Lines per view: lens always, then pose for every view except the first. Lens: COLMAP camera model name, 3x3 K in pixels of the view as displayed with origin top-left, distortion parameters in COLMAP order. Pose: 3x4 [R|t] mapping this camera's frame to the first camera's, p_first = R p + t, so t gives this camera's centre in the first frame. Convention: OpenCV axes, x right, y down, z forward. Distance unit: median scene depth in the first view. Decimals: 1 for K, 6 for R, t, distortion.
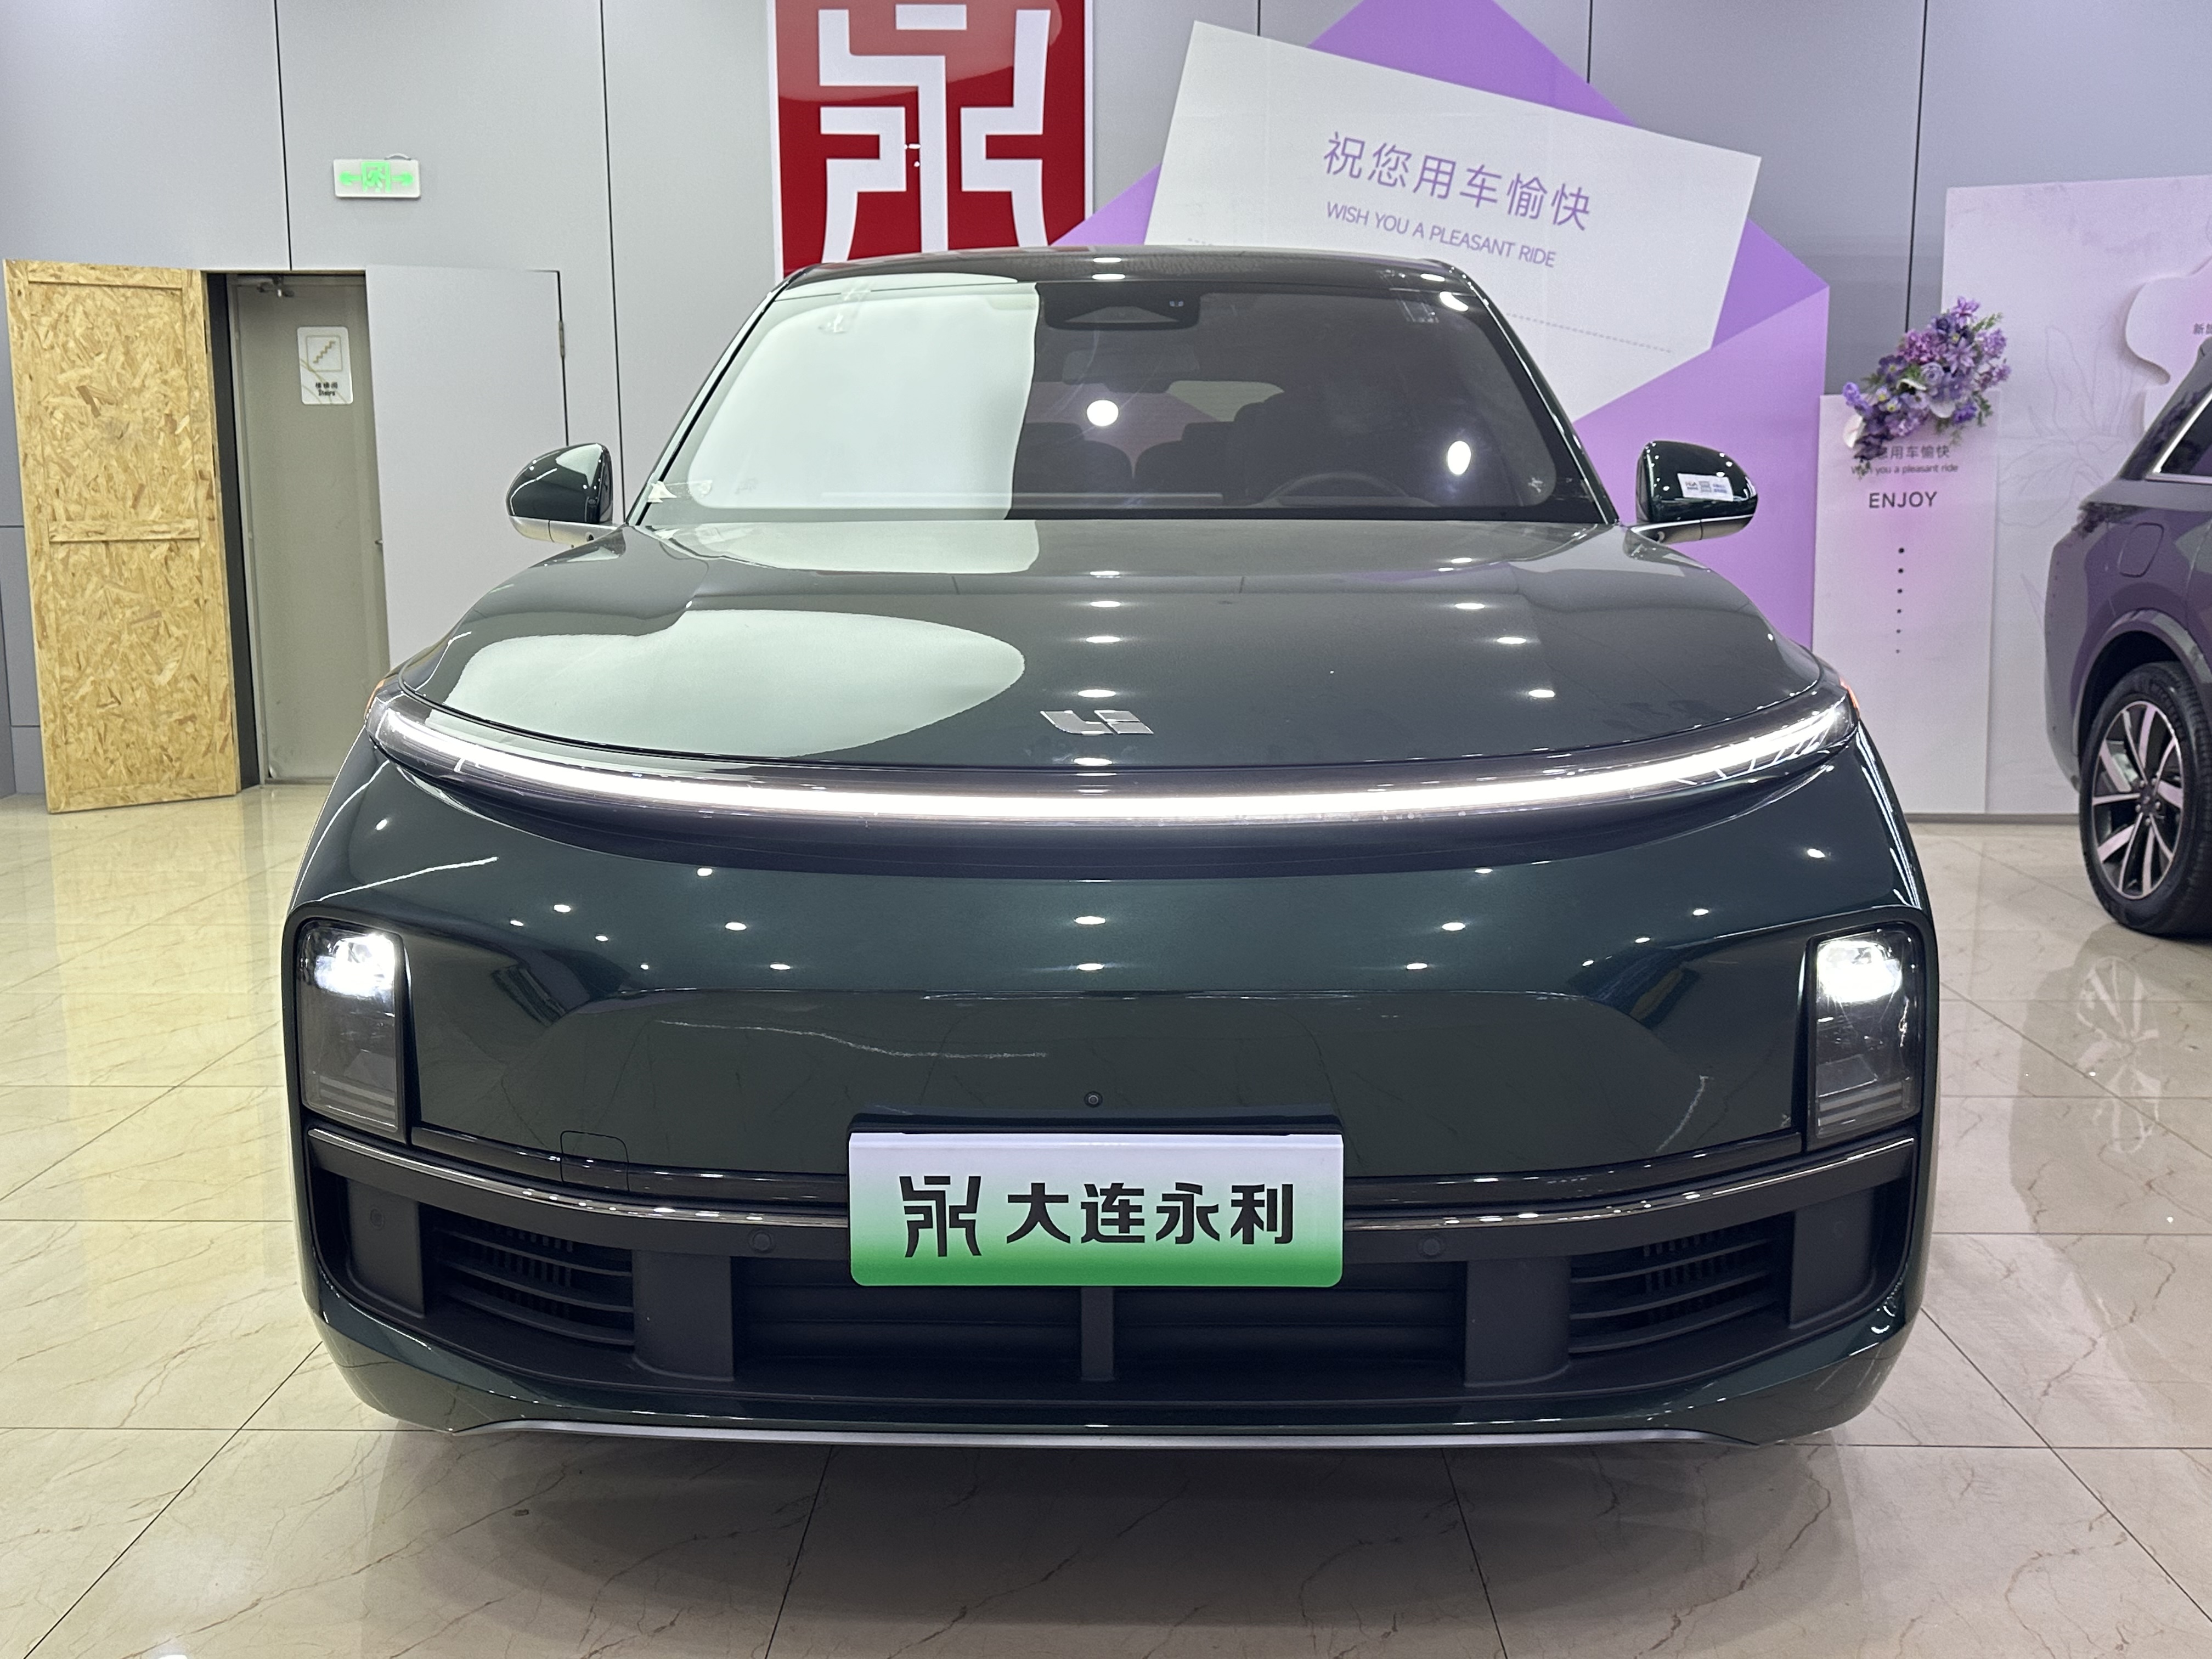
lens RADIAL K [[2125.6, 0, 1079.9], [0, 2125.6, 835.1], [0, 0, 1]] dist [-0.004899, 0.000000]
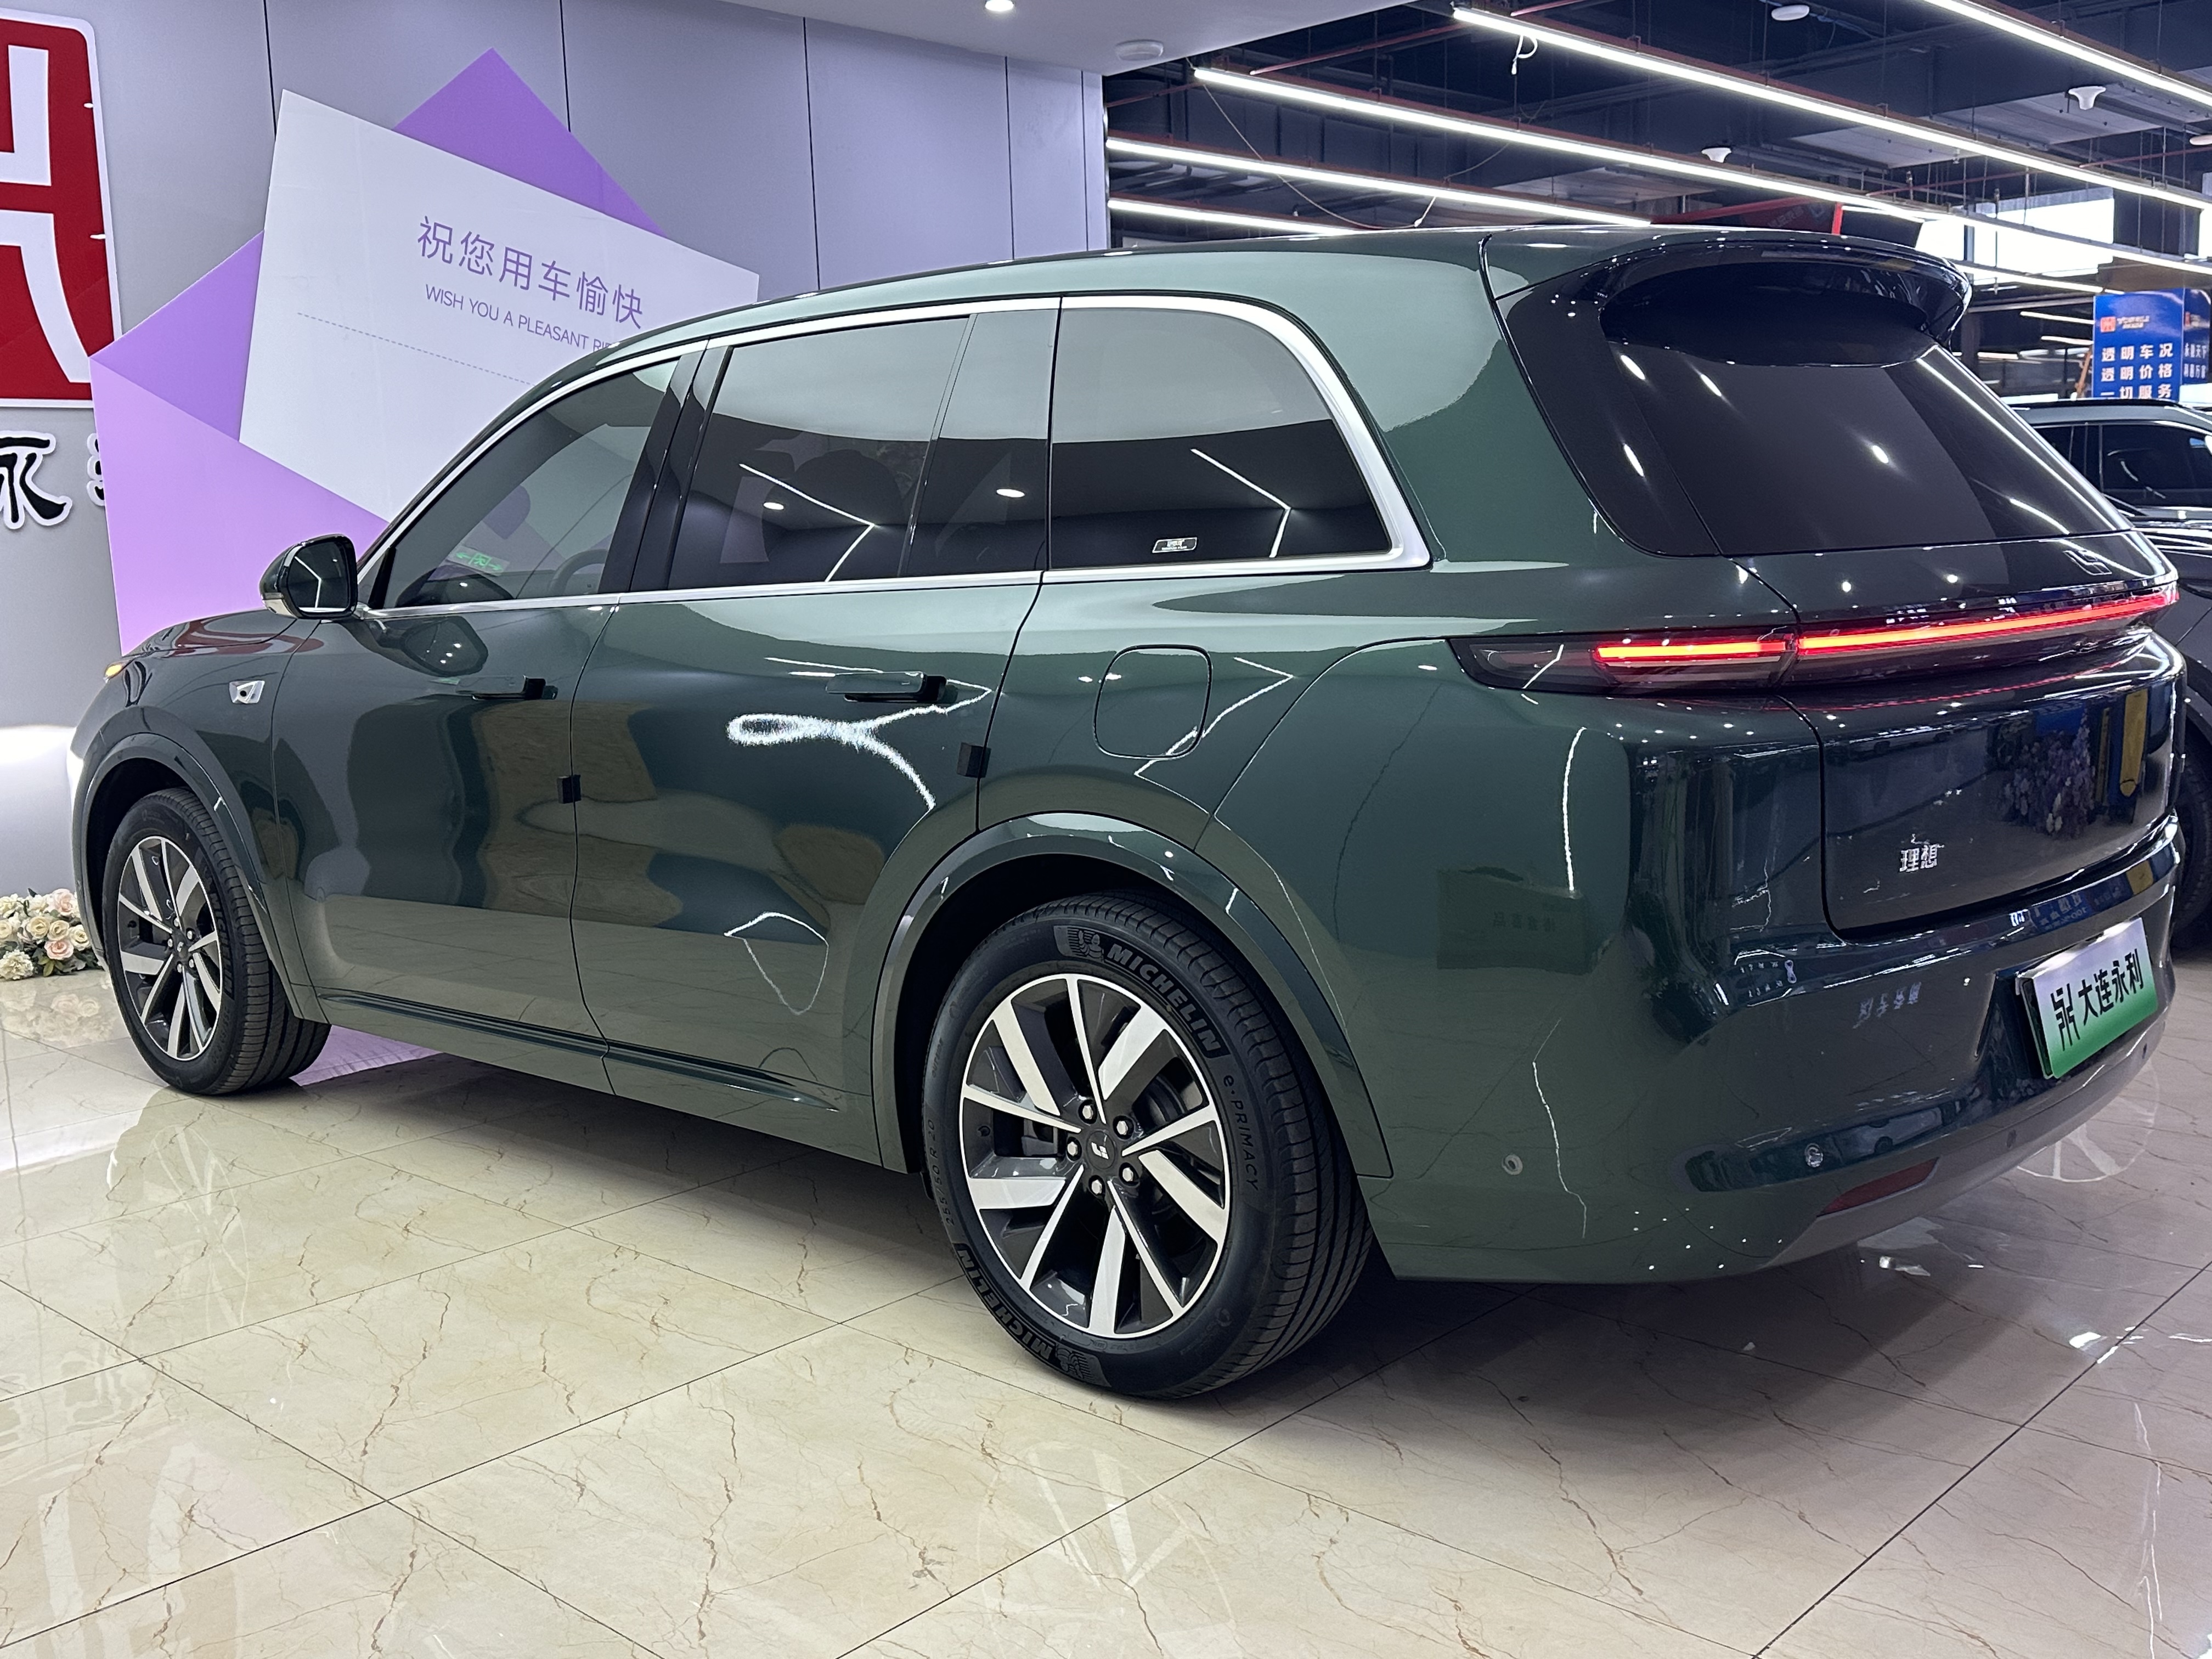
lens RADIAL K [[2125.6, 0, 1058.0], [0, 2125.6, 847.6], [0, 0, 1]] dist [-0.004899, 0.000000]
pose [[0.677849, -0.123782, 0.724706, -0.440944], [0.149416, 0.988347, 0.029057, -0.020724], [-0.719858, 0.088586, 0.688445, 0.120101]]
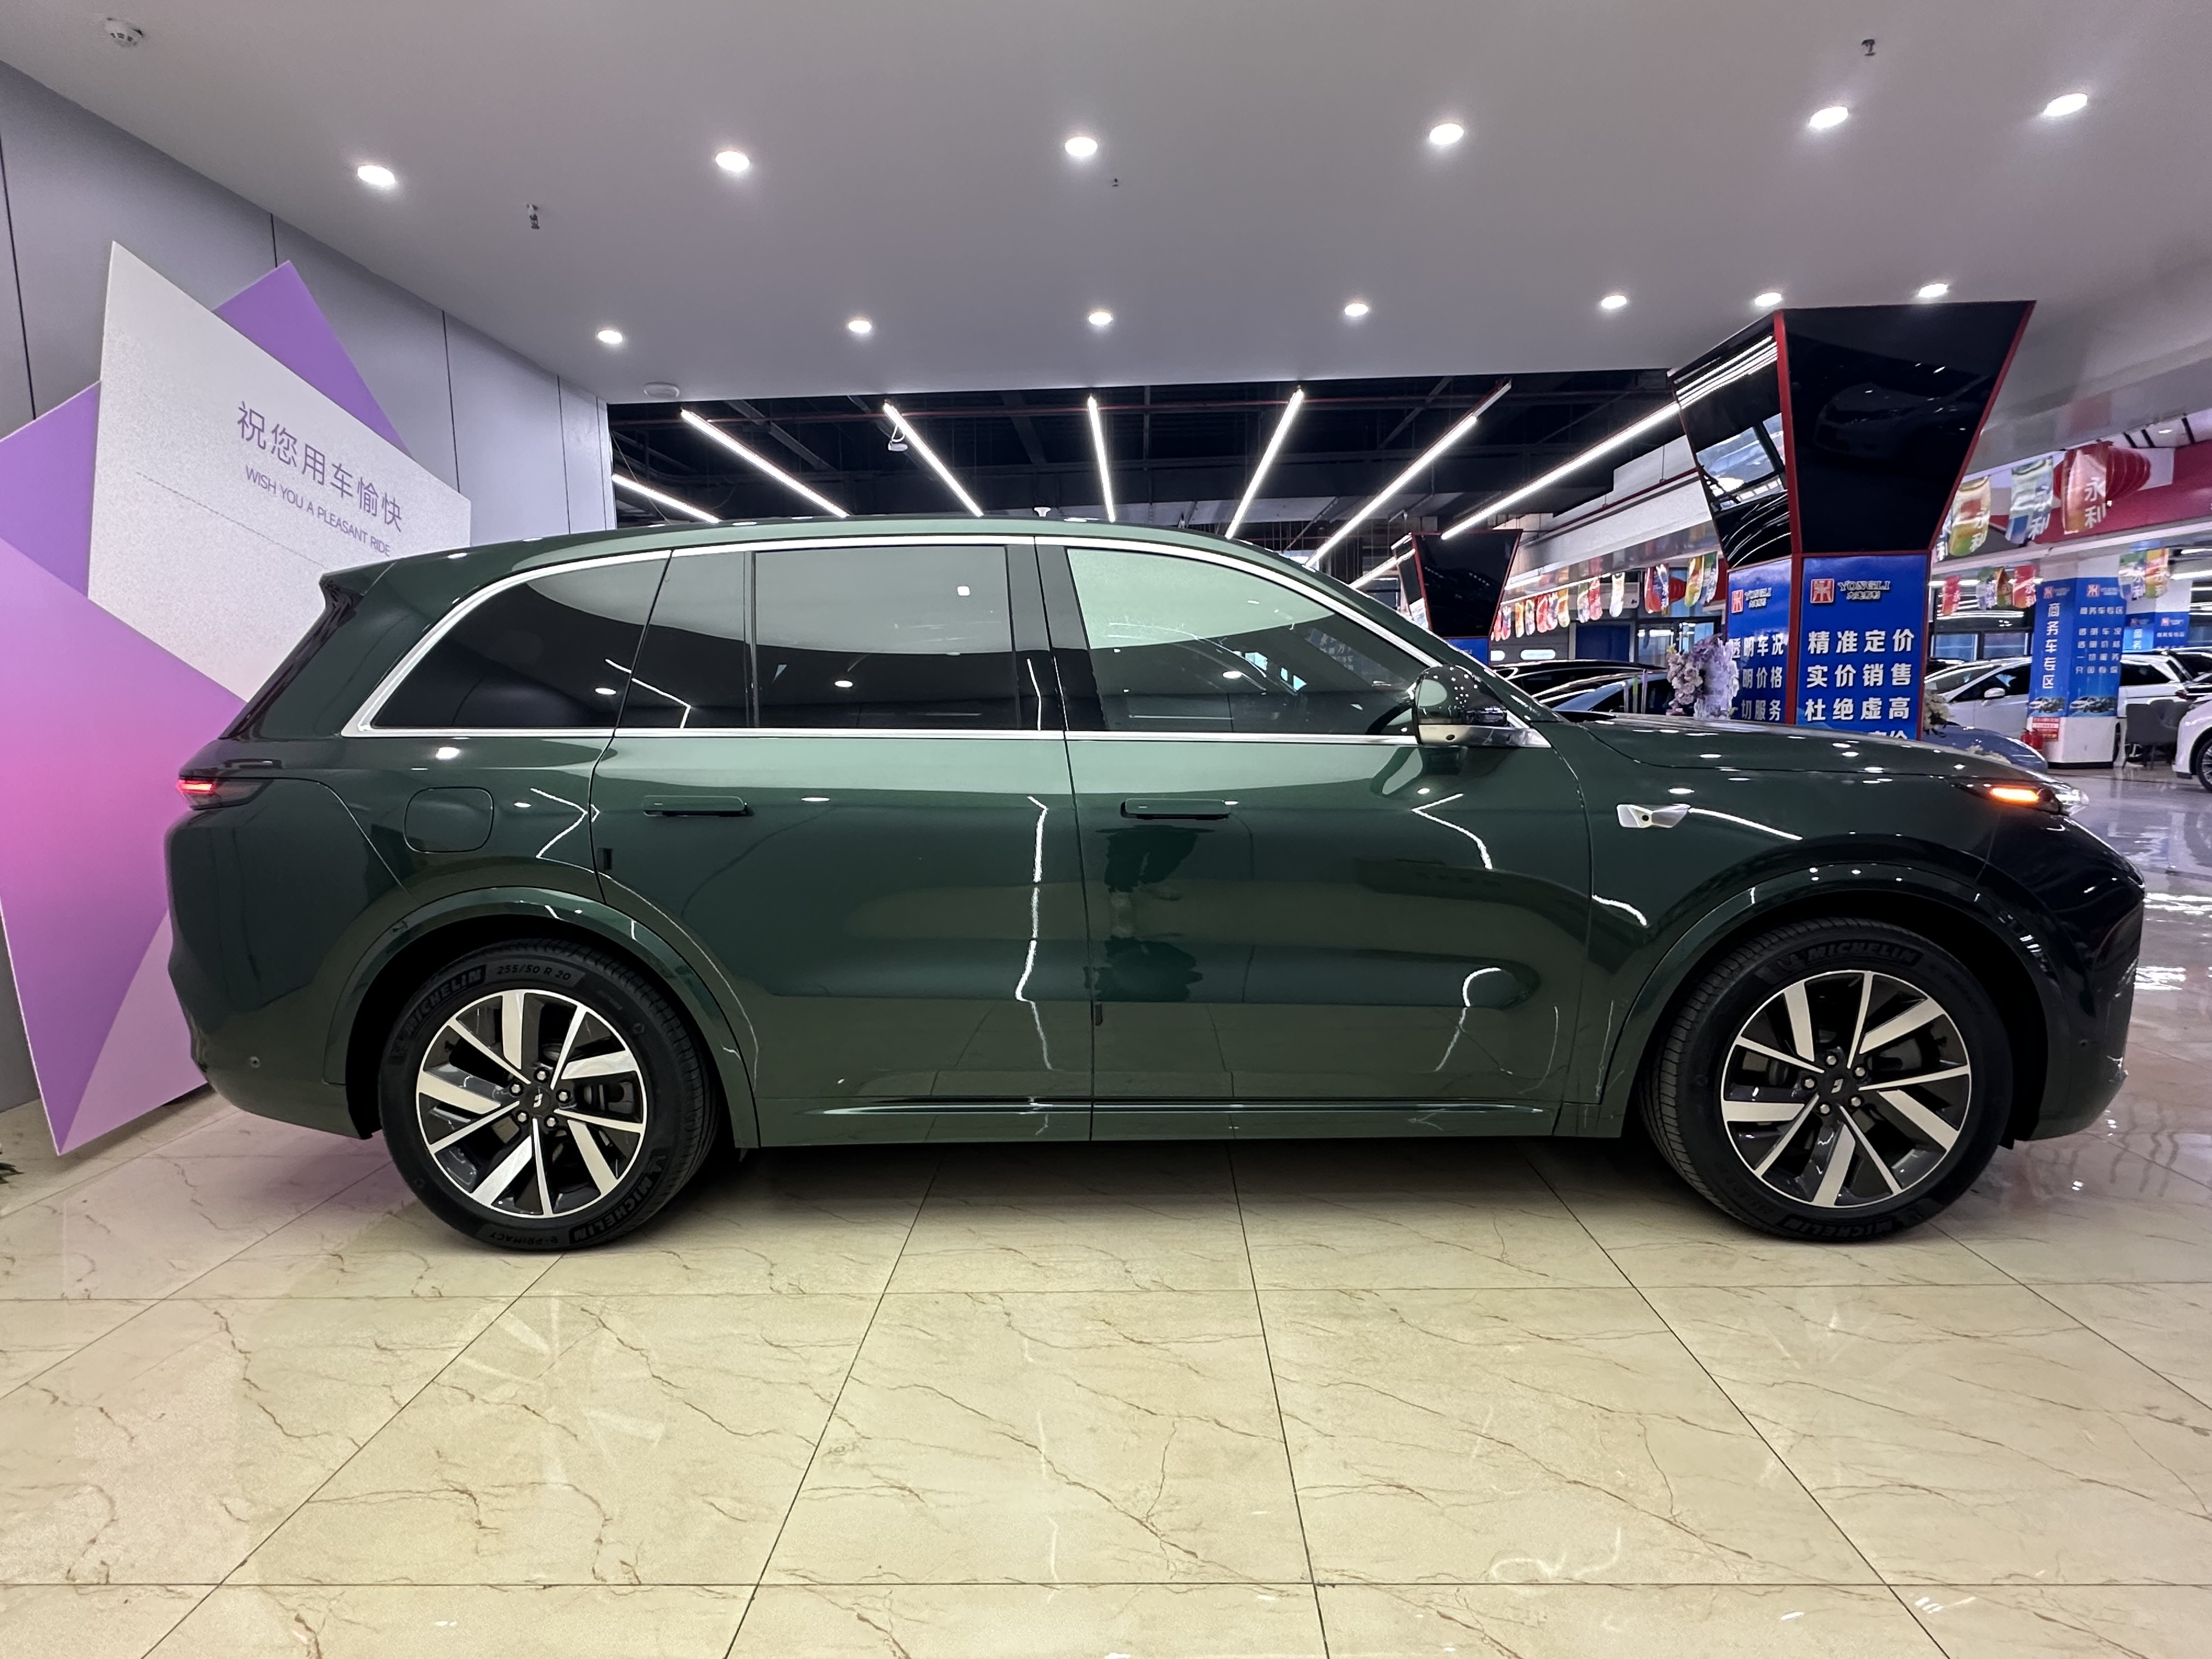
lens RADIAL K [[1133.9, 0, 1086.9], [0, 1133.9, 837.1], [0, 0, 1]] dist [-0.005390, -0.004331]
pose [[0.011288, -0.105307, 0.994376, -0.456184], [0.184505, 0.977583, 0.101434, -0.097829], [-0.982767, 0.182322, 0.030464, 0.608076]]
